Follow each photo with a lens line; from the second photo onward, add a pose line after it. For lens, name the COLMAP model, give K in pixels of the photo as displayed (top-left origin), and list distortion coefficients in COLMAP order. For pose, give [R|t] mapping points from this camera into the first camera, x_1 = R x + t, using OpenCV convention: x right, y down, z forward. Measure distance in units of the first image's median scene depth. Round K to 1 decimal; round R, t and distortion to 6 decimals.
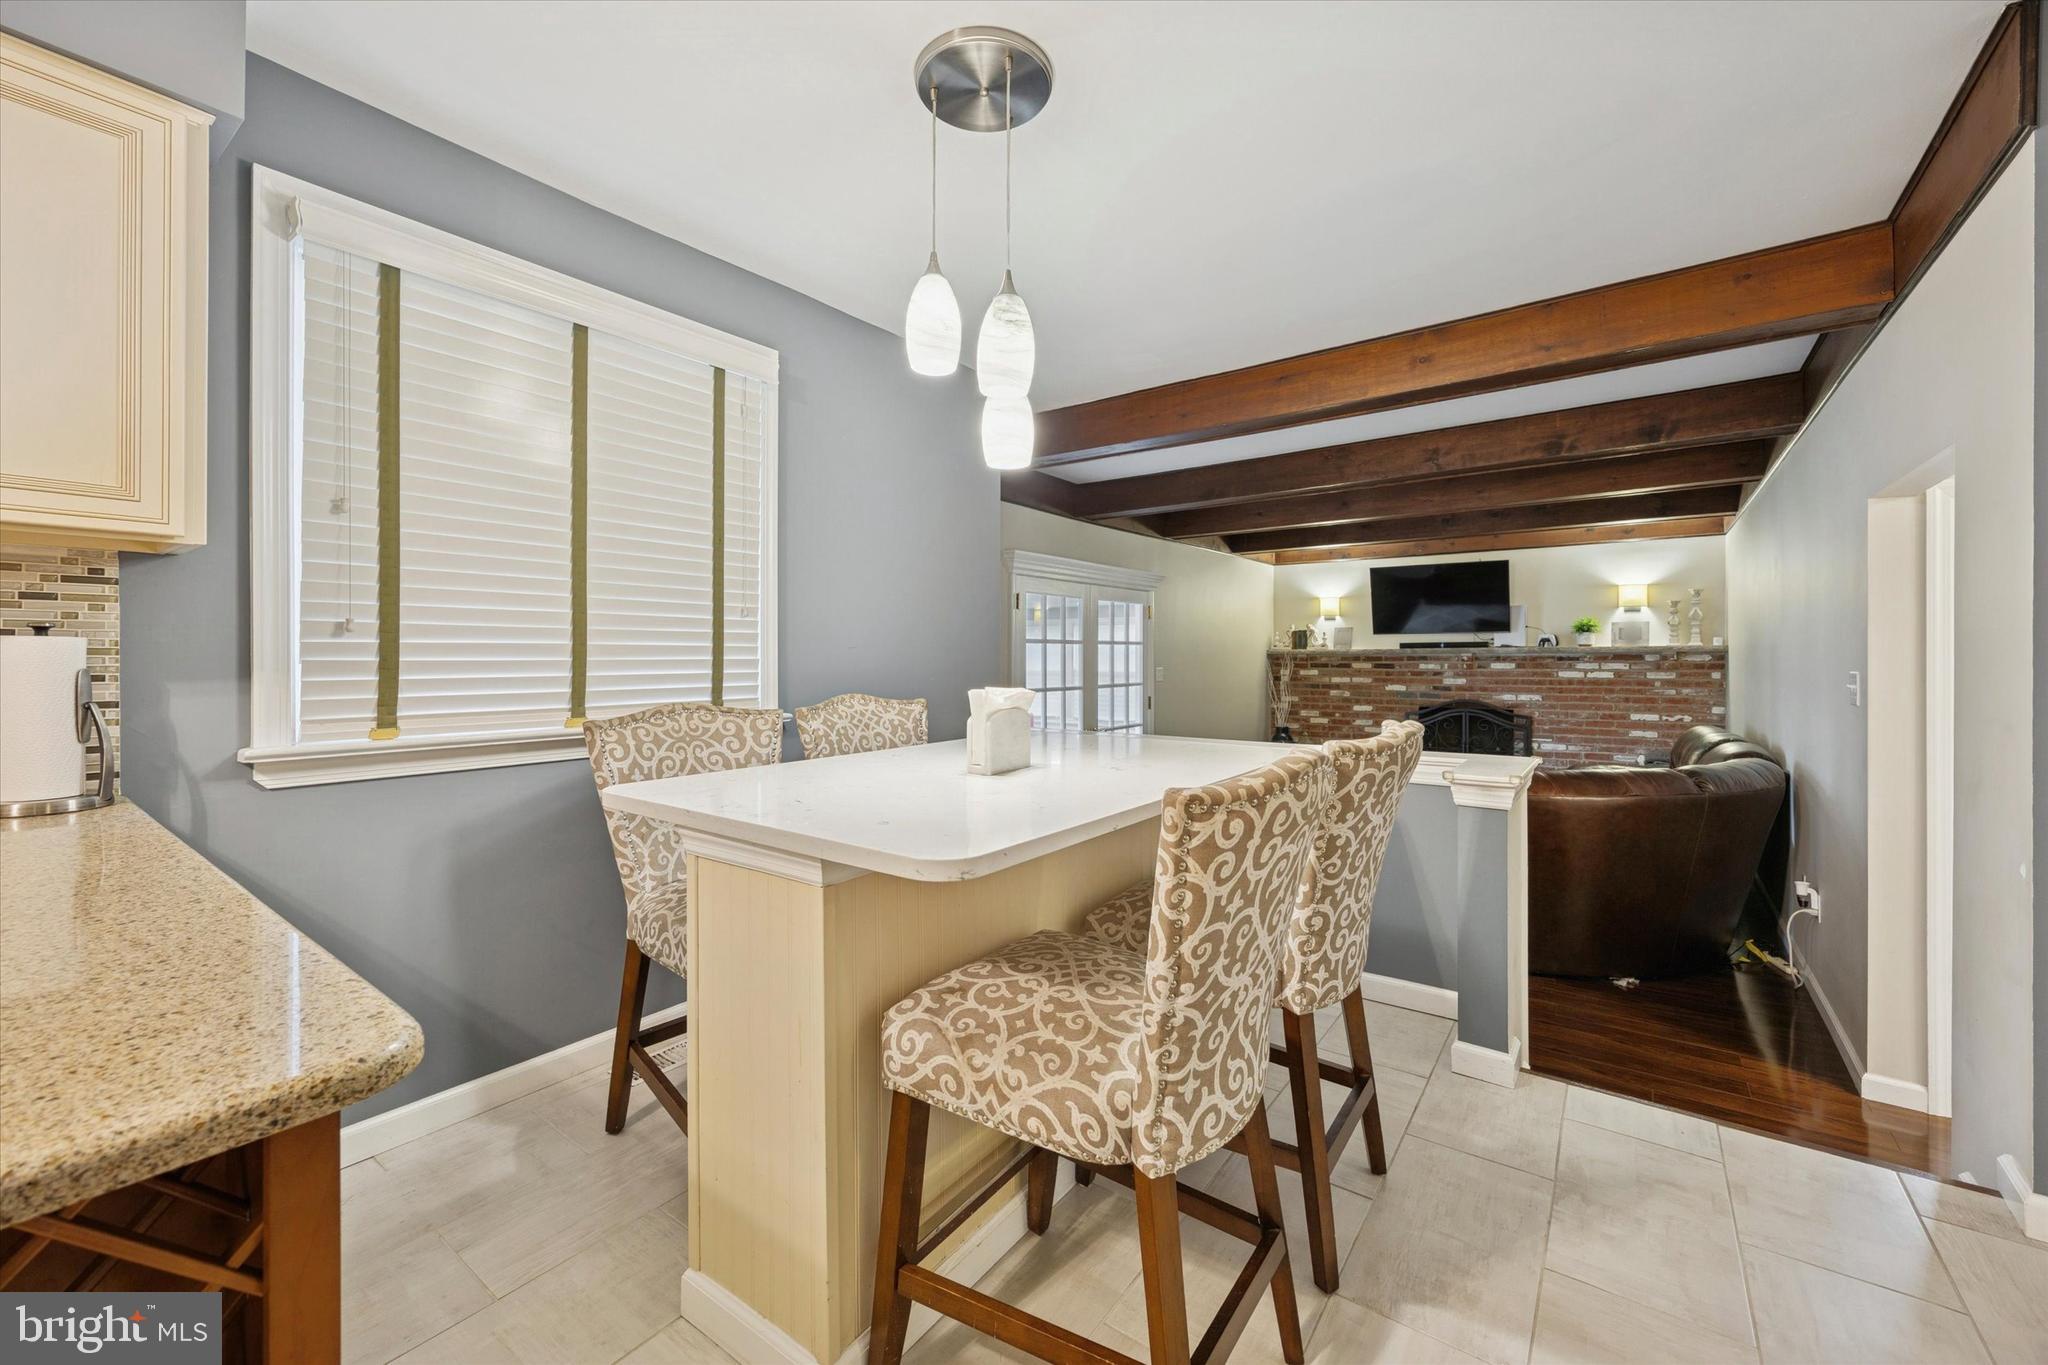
lens RADIAL K [[813.9, 0, 1028.8], [0, 813.9, 654.9], [0, 0, 1]] dist [0.004867, -0.000036]
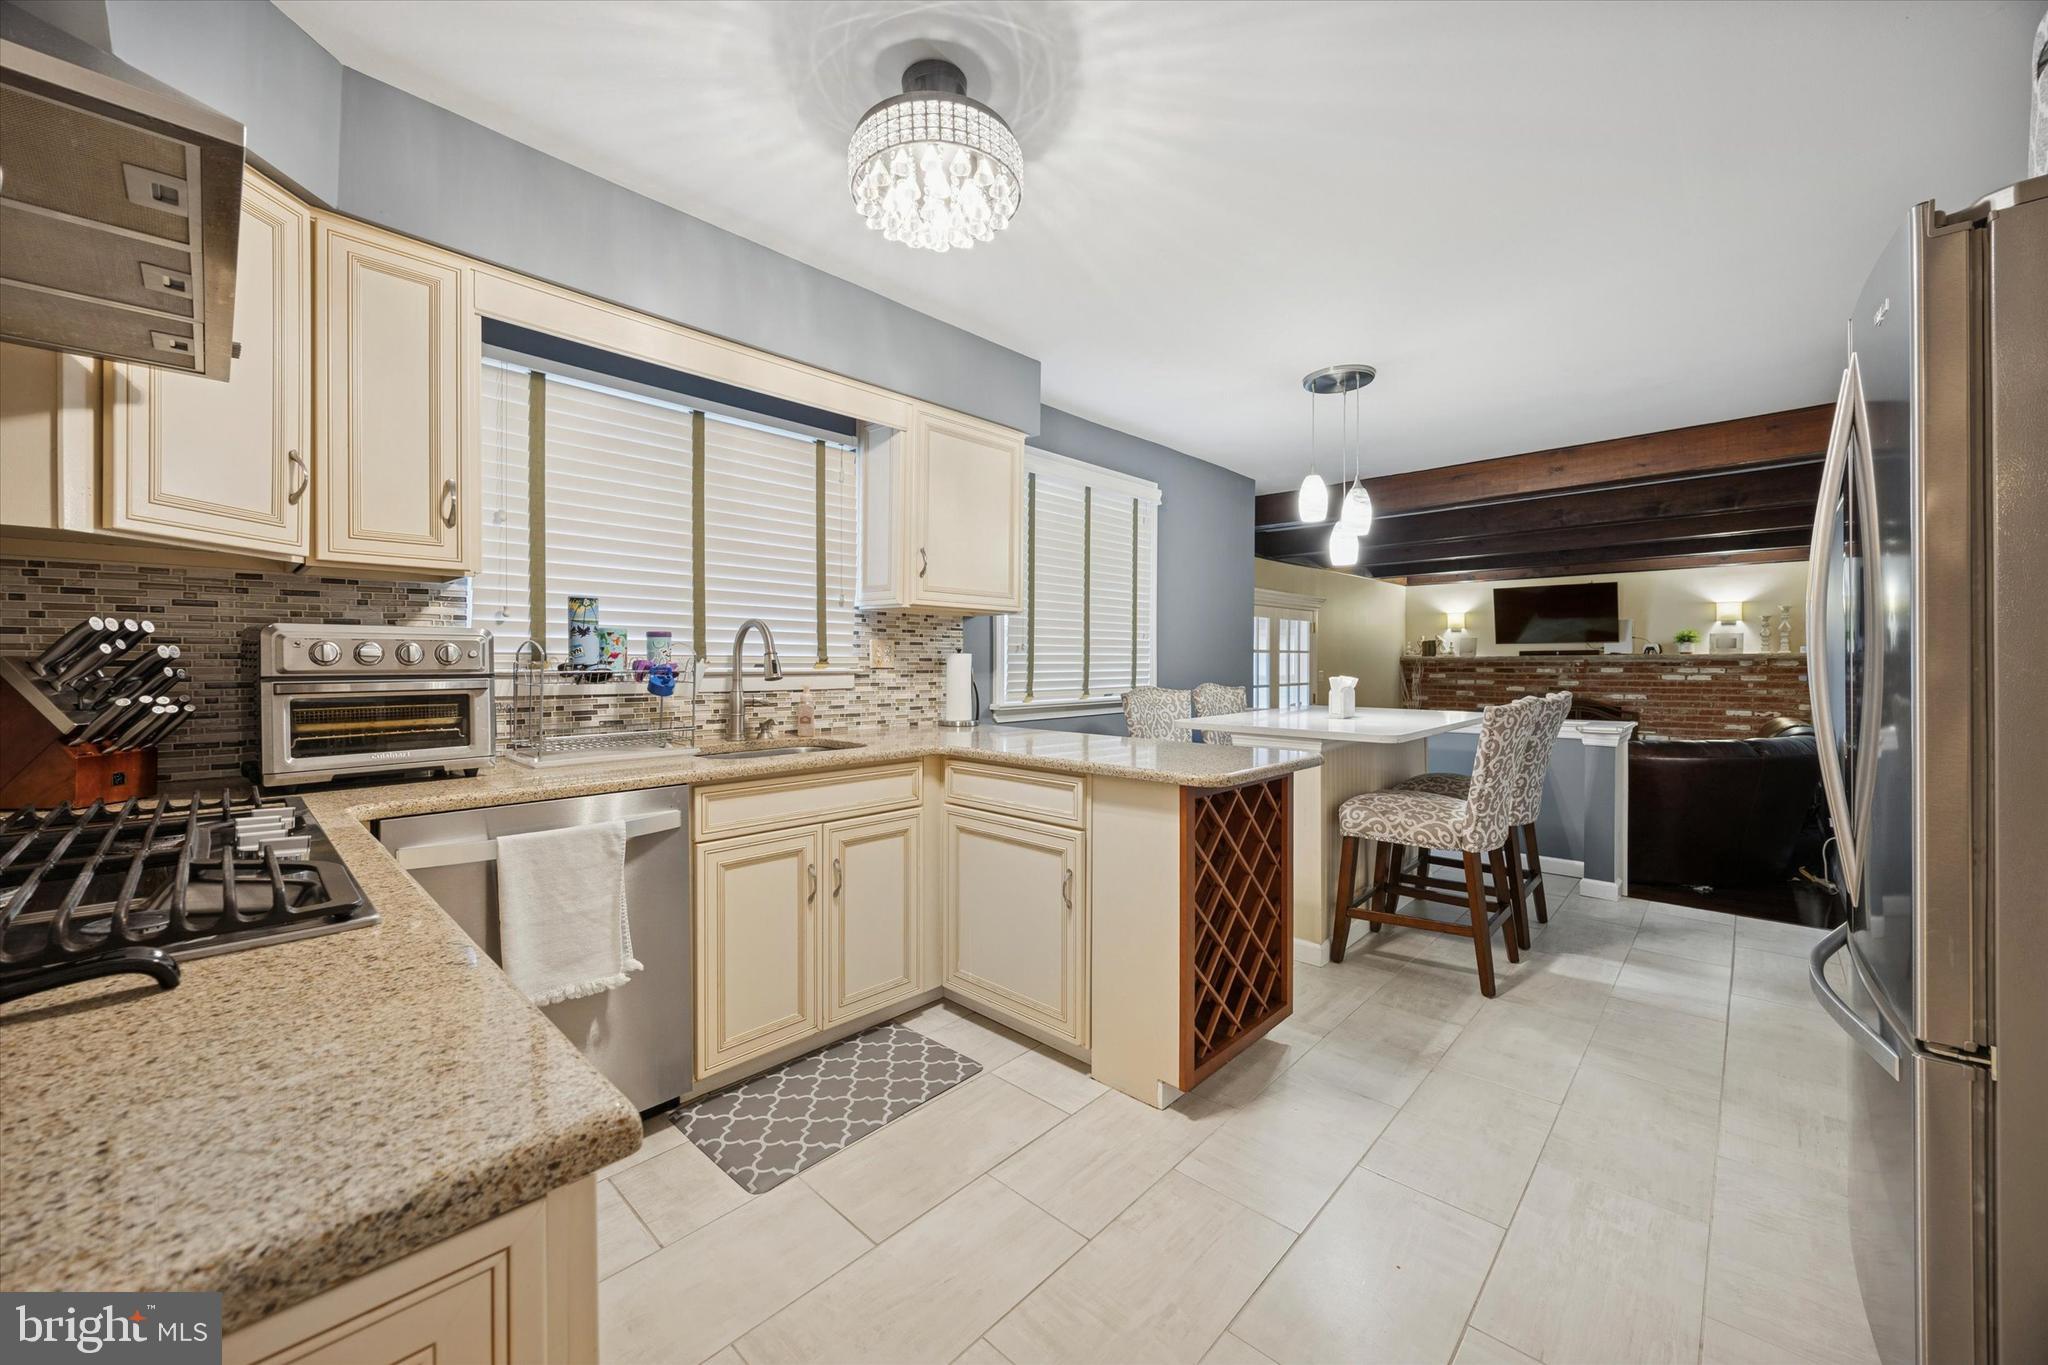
lens RADIAL K [[780.0, 0, 1029.3], [0, 780.0, 666.4], [0, 0, 1]] dist [-0.002720, -0.000460]
pose [[0.993340, 0.000483, -0.115217, -0.144351], [0.000219, 0.999982, 0.006078, 0.000784], [0.115217, -0.006063, 0.993322, -0.247477]]
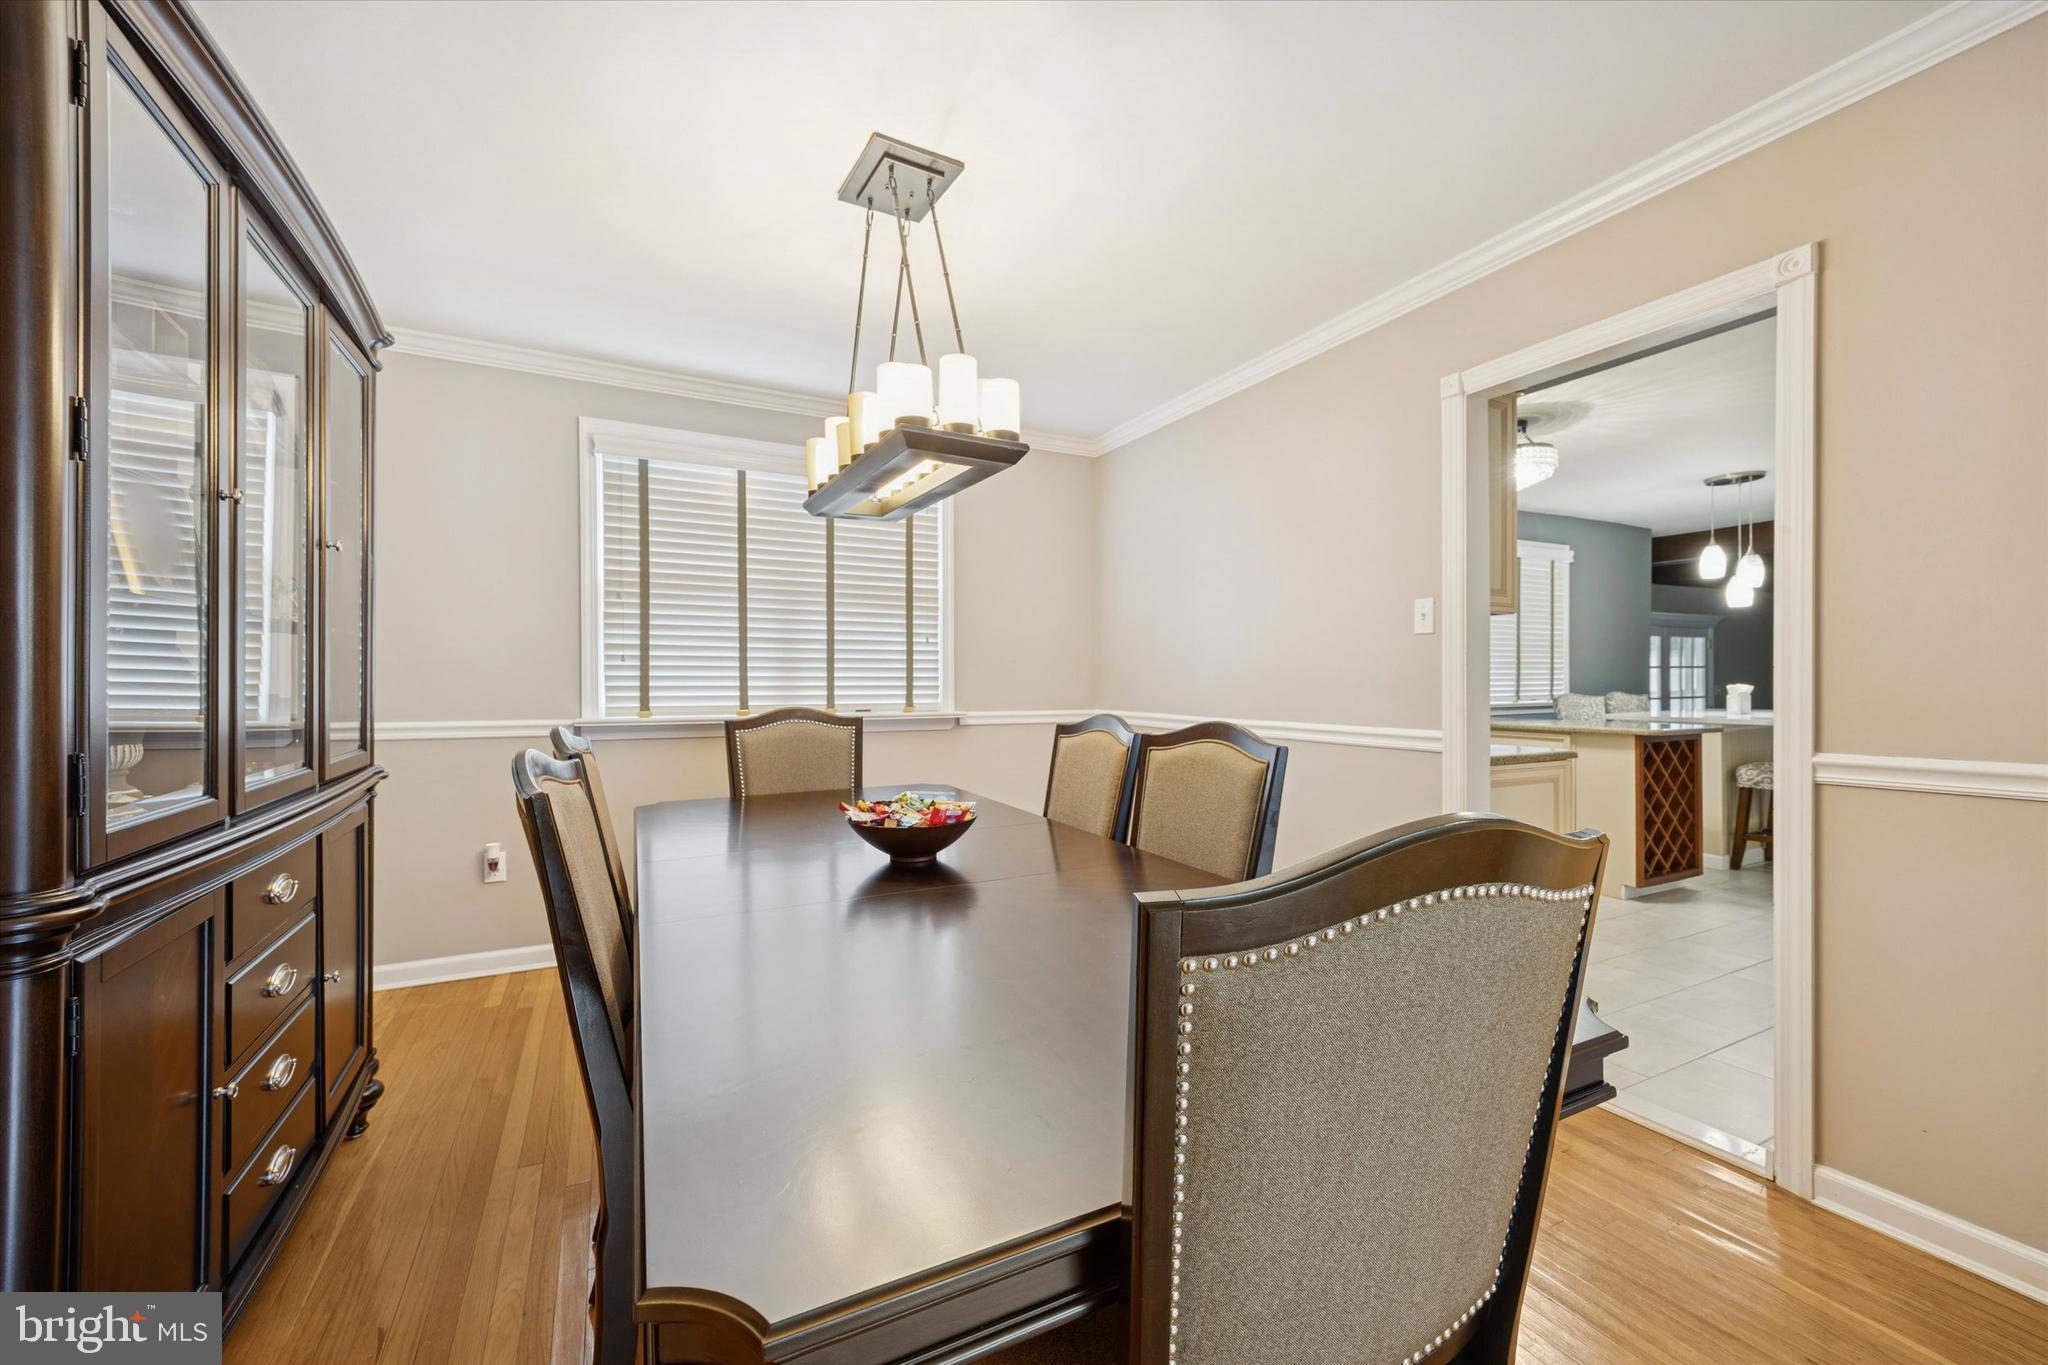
lens RADIAL K [[808.8, 0, 1024.0], [0, 808.8, 682.5], [0, 0, 1]] dist [0.009407, -0.000071]
pose [[0.895544, -0.006225, -0.444930, -0.252332], [0.006756, 0.999977, -0.000393, 0.003829], [0.444922, -0.002654, 0.895565, -0.669797]]
